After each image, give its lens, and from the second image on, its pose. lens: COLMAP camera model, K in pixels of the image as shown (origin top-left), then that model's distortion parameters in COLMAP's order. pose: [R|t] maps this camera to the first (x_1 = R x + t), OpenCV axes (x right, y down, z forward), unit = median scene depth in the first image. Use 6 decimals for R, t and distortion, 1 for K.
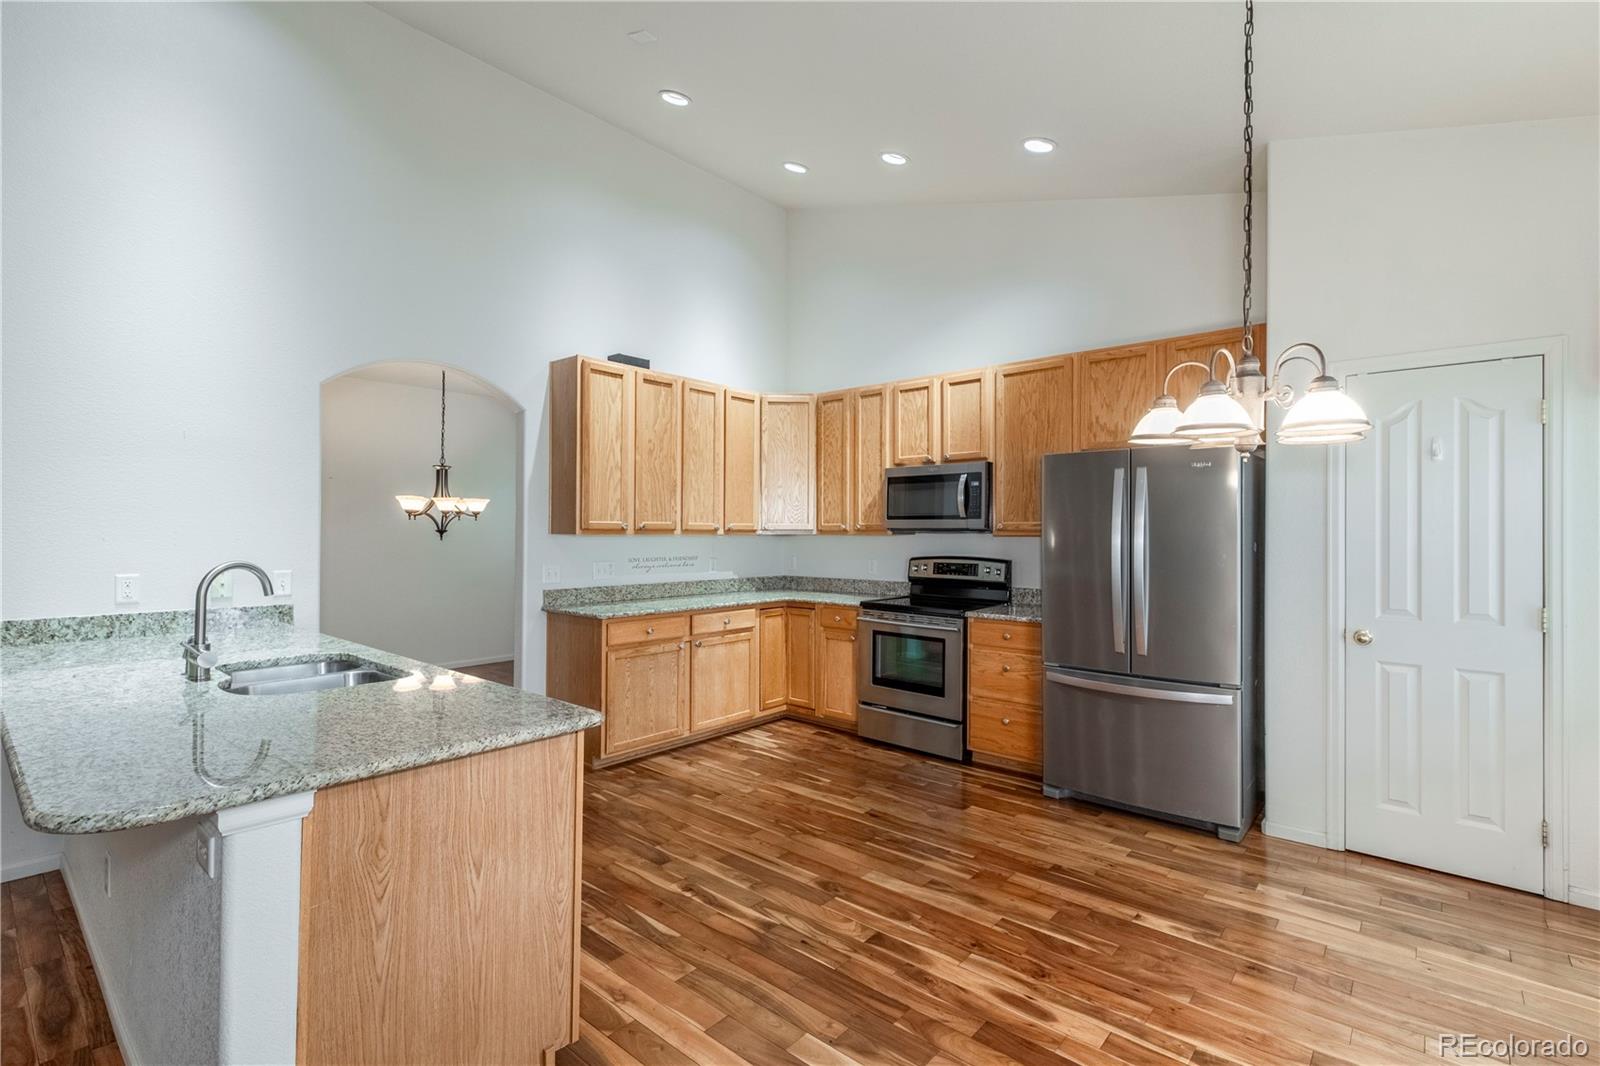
lens RADIAL K [[732.4, 0, 815.7], [0, 732.4, 526.5], [0, 0, 1]] dist [0.001477, 0.000300]
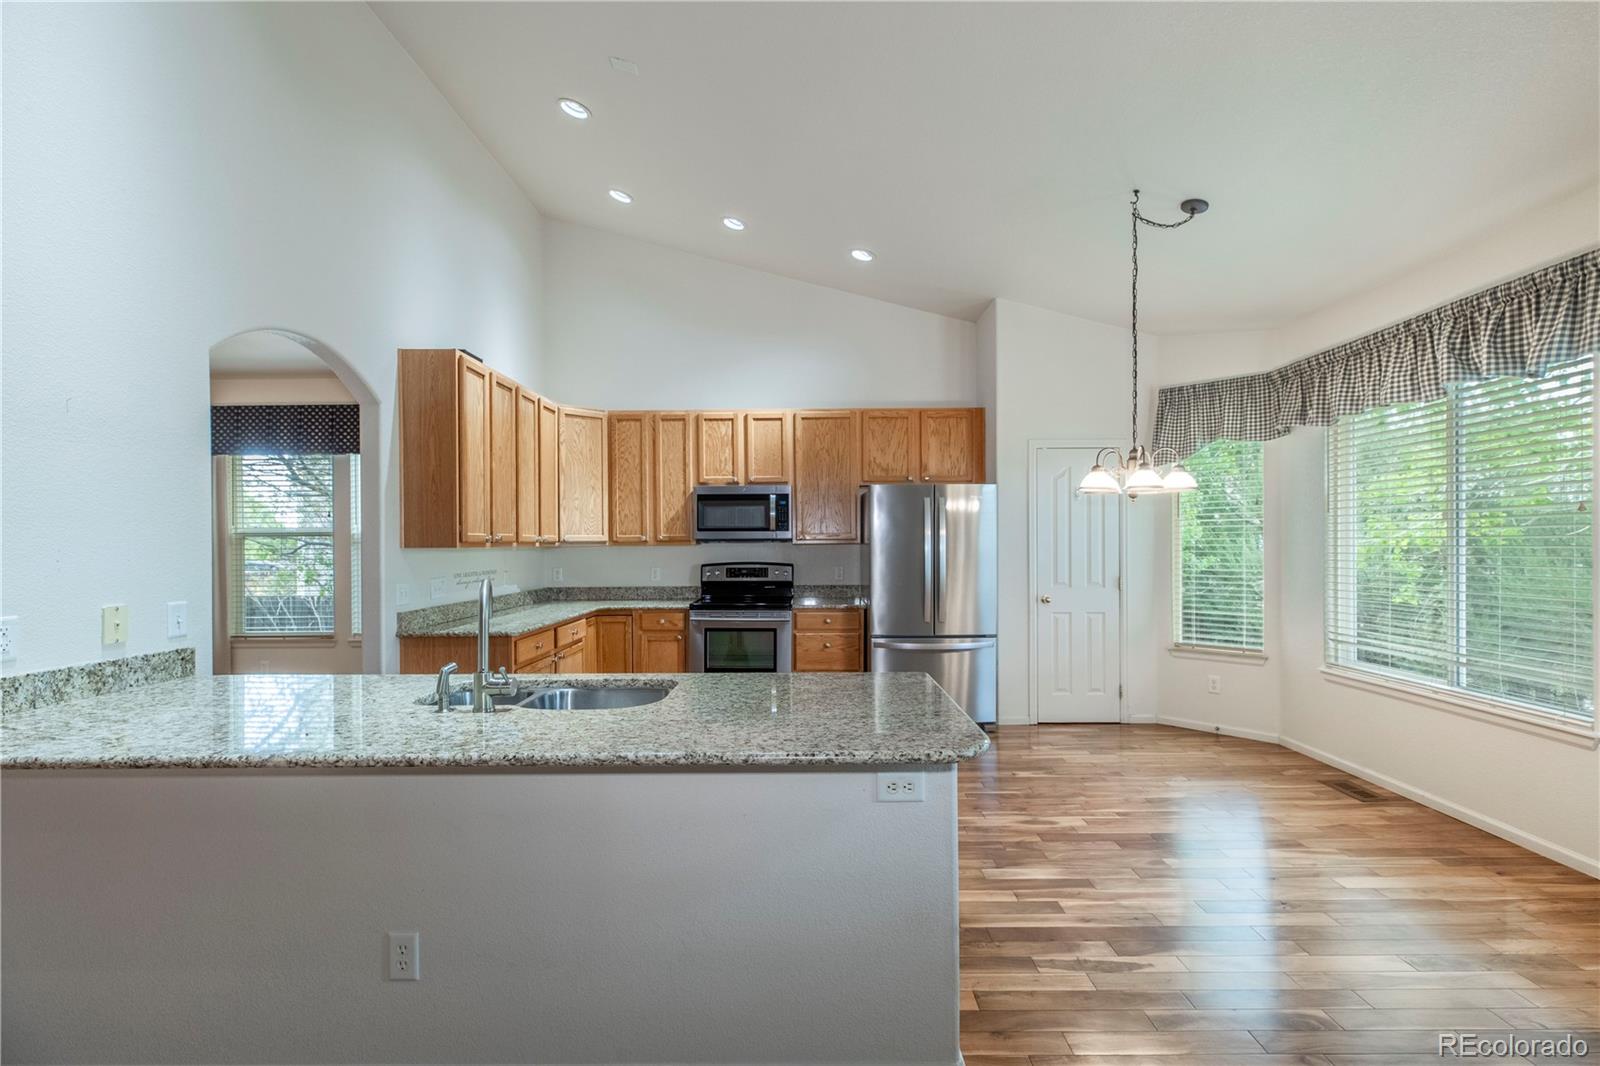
lens RADIAL K [[718.8, 0, 801.4], [0, 718.8, 547.2], [0, 0, 1]] dist [0.002802, -0.000100]
pose [[0.766117, -0.012969, 0.642570, -0.547233], [0.003811, 0.999870, 0.015636, -0.001974], [-0.642690, -0.009530, 0.766067, 0.043151]]
